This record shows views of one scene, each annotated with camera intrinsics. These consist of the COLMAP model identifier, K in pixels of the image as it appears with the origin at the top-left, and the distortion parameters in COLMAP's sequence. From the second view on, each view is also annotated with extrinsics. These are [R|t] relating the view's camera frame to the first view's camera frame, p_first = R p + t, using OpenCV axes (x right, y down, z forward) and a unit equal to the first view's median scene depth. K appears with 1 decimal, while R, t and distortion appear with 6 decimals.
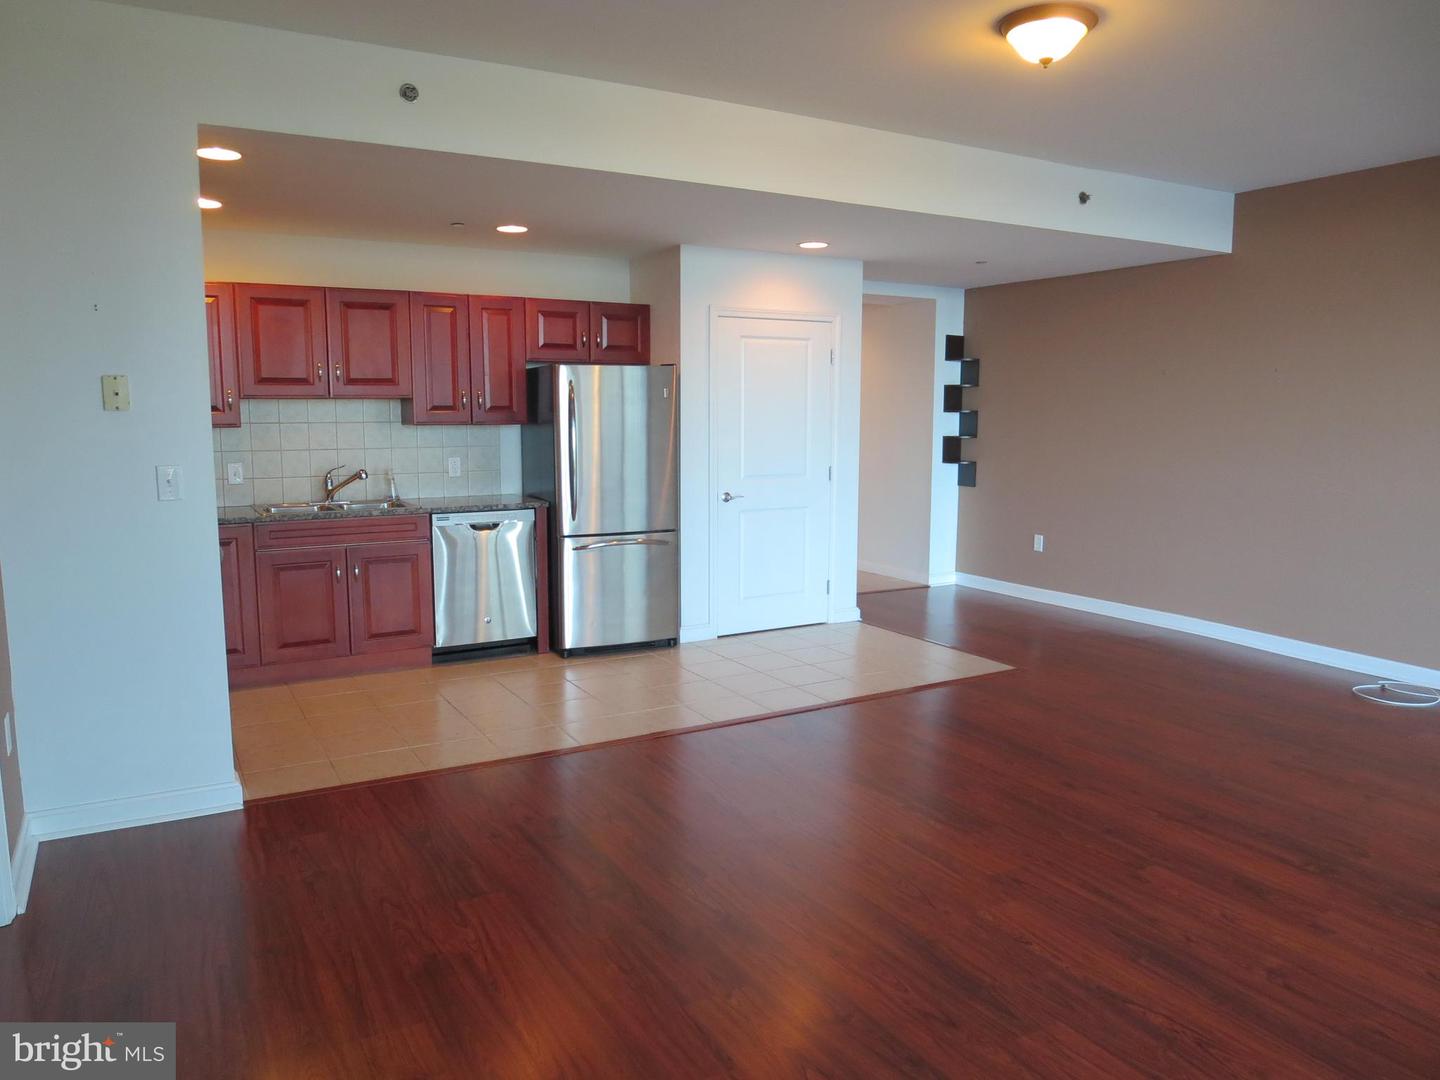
lens RADIAL K [[1014.3, 0, 715.9], [0, 1014.3, 545.1], [0, 0, 1]] dist [-0.038787, 0.002107]
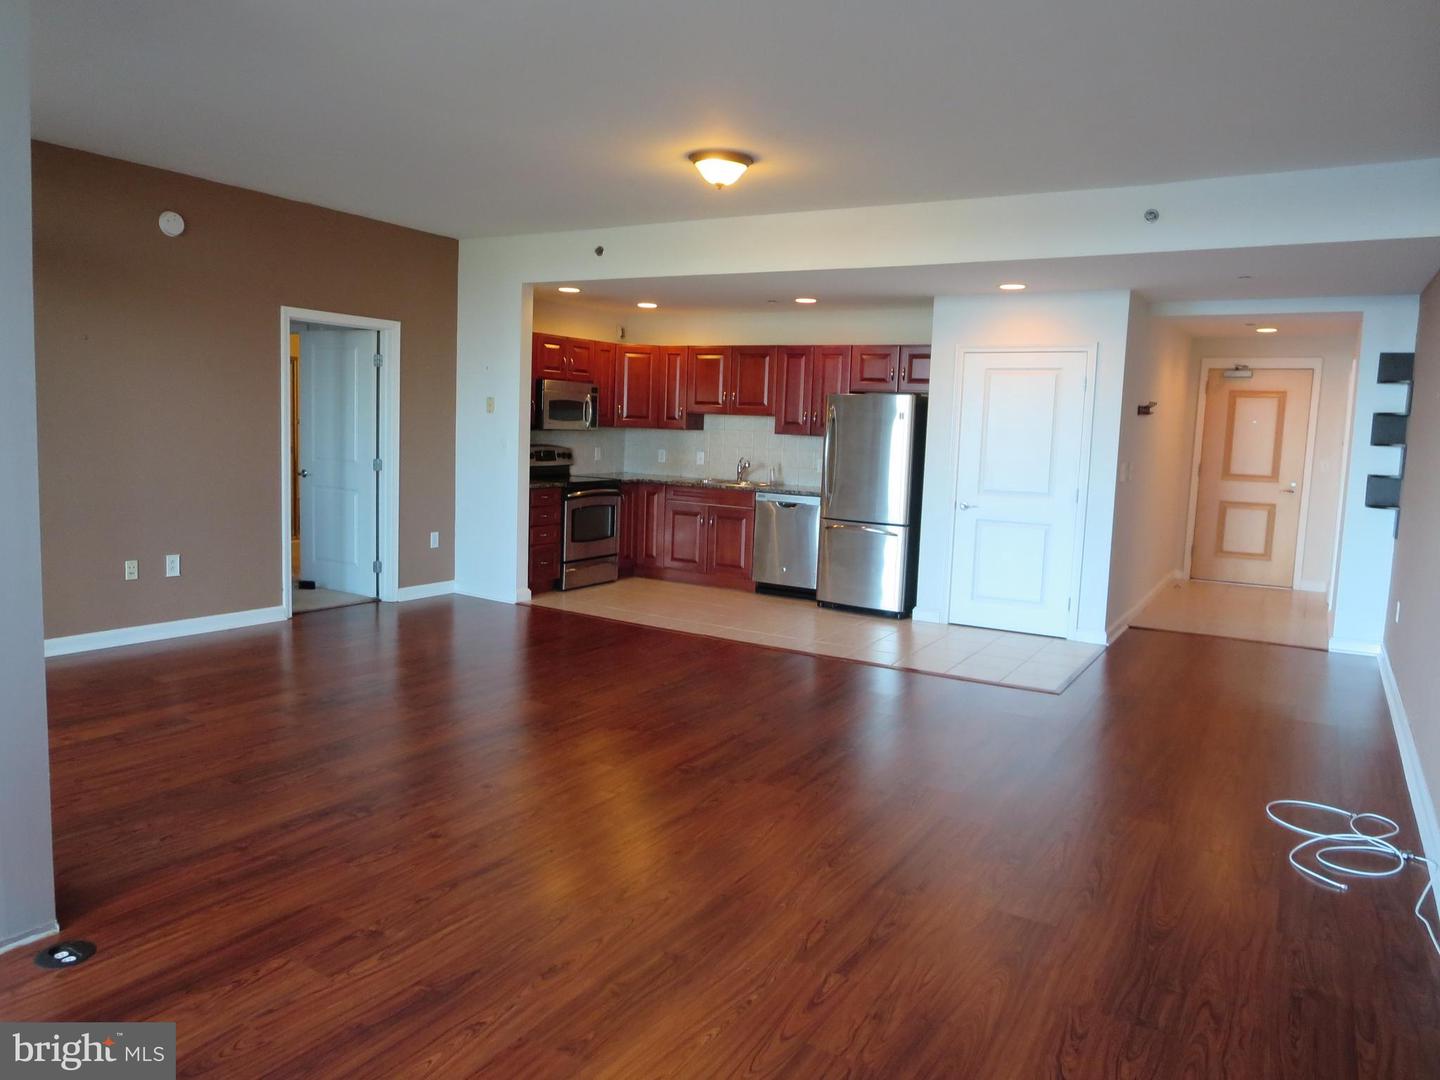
lens RADIAL K [[1022.2, 0, 720.0], [0, 1022.2, 540.0], [0, 0, 1]] dist [0.001640, 0.000715]
pose [[0.487871, 0.116077, -0.865163, 0.957323], [-0.146621, 0.987935, 0.049869, -0.025749], [0.860514, 0.102522, 0.499005, 0.181972]]
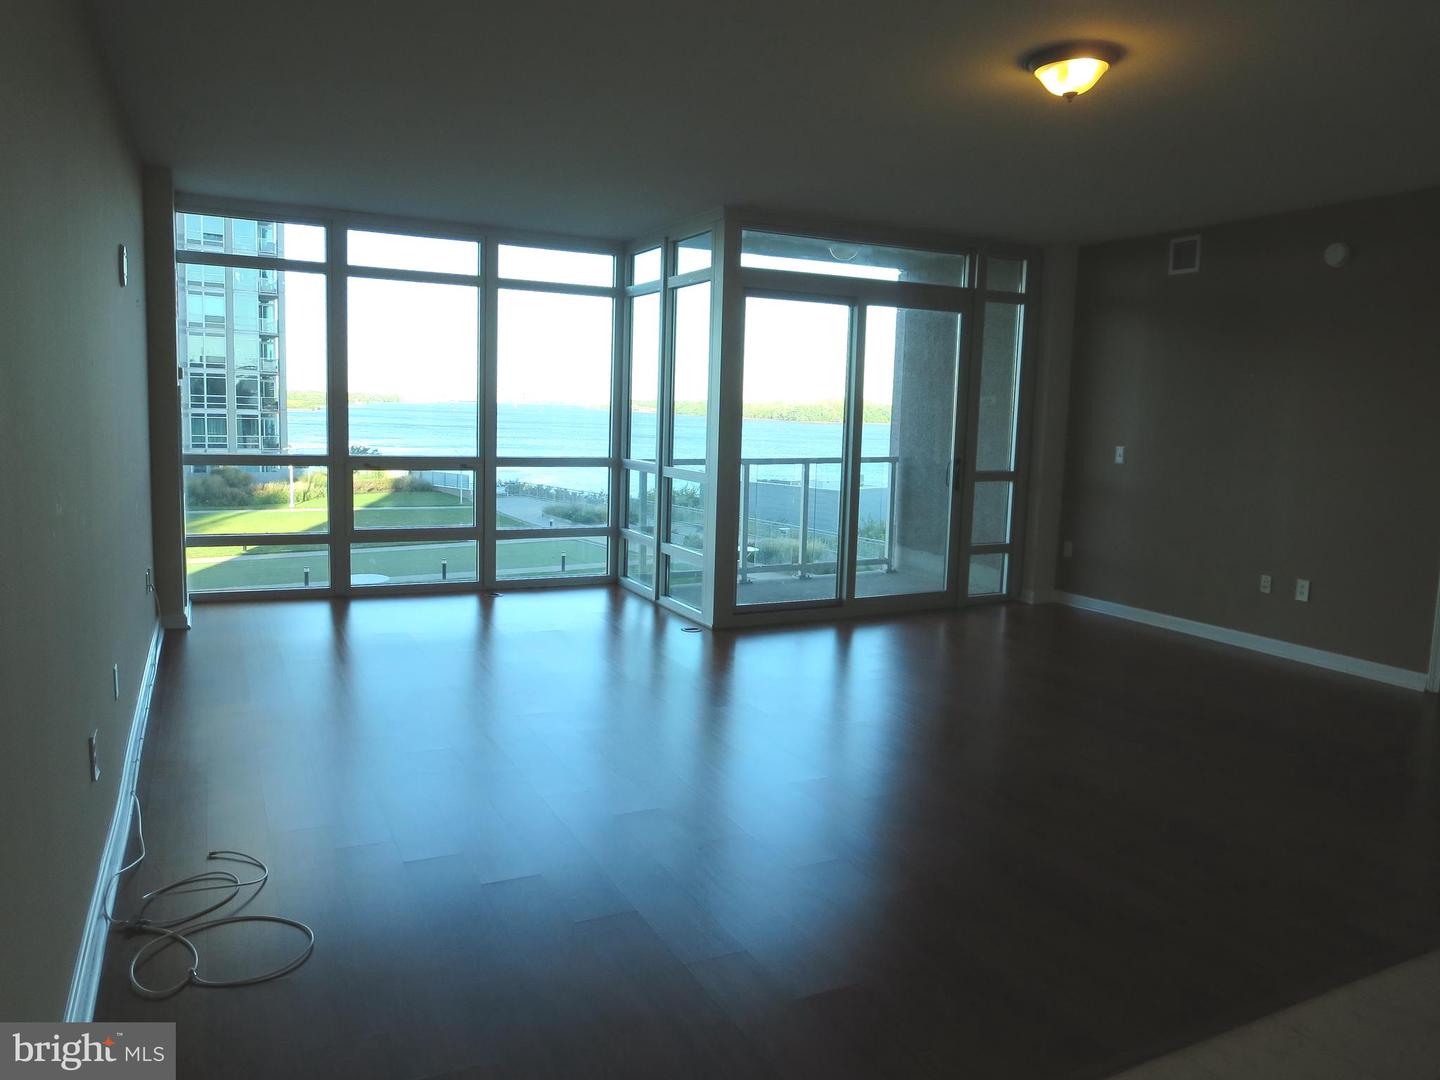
lens RADIAL K [[1022.2, 0, 720.0], [0, 1022.2, 540.0], [0, 0, 1]] dist [0.001640, 0.000715]
pose [[-0.997770, -0.038222, 0.054715, 0.347857], [-0.023655, 0.969082, 0.245604, -0.160793], [-0.062411, 0.243762, -0.967825, 1.258188]]
